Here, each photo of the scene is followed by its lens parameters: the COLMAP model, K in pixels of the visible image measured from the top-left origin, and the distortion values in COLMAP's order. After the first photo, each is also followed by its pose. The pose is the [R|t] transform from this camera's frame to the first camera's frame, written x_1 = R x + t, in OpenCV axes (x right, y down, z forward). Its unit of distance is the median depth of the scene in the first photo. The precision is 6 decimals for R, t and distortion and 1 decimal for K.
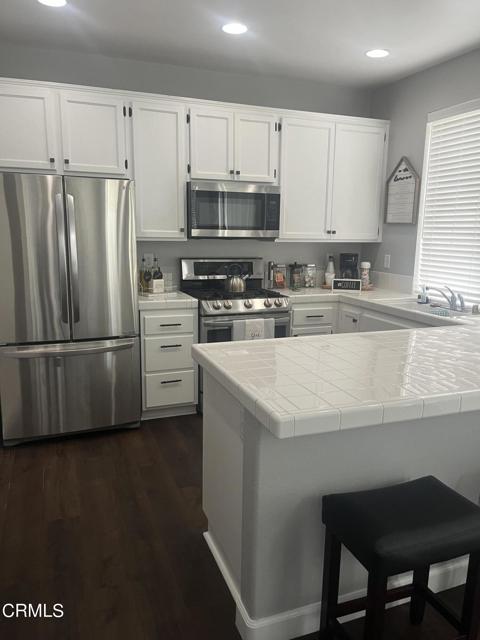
lens RADIAL K [[465.9, 0, 237.3], [0, 465.9, 327.0], [0, 0, 1]] dist [0.005420, -0.000377]
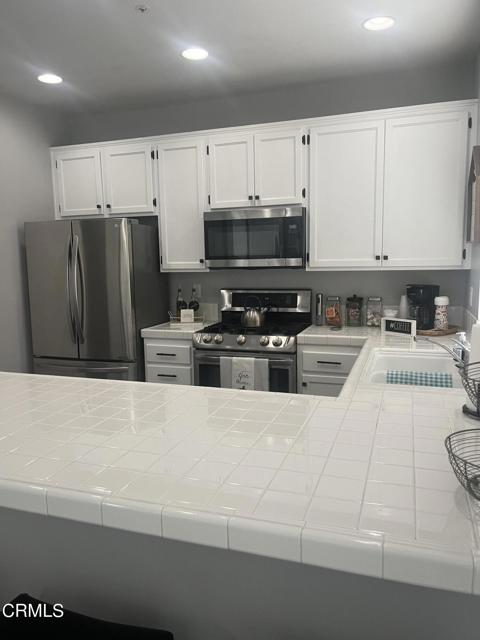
lens RADIAL K [[483.6, 0, 240.0], [0, 483.6, 320.0], [0, 0, 1]] dist [0.043871, -0.087176]
pose [[0.765287, 0.054112, -0.641411, 0.582161], [-0.098375, 0.994586, -0.033467, -0.053193], [0.636128, 0.088711, 0.766467, 0.257412]]
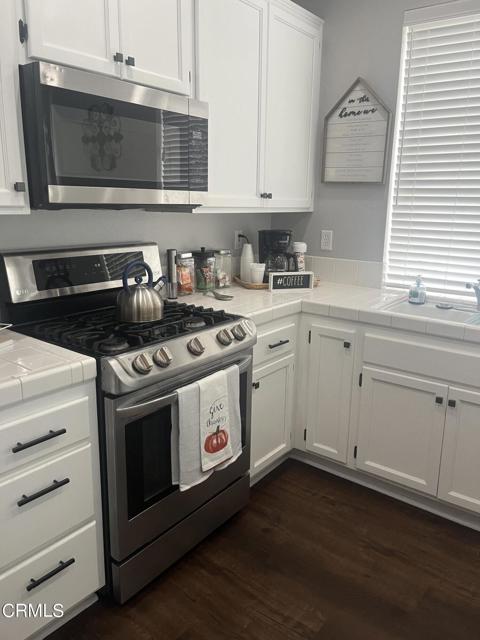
lens RADIAL K [[483.6, 0, 240.0], [0, 483.6, 320.0], [0, 0, 1]] dist [0.043871, -0.087176]
pose [[0.849925, -0.124856, 0.511897, -0.174737], [0.099636, 0.992075, 0.076545, -0.103042], [-0.517398, -0.014054, 0.855630, 0.518030]]
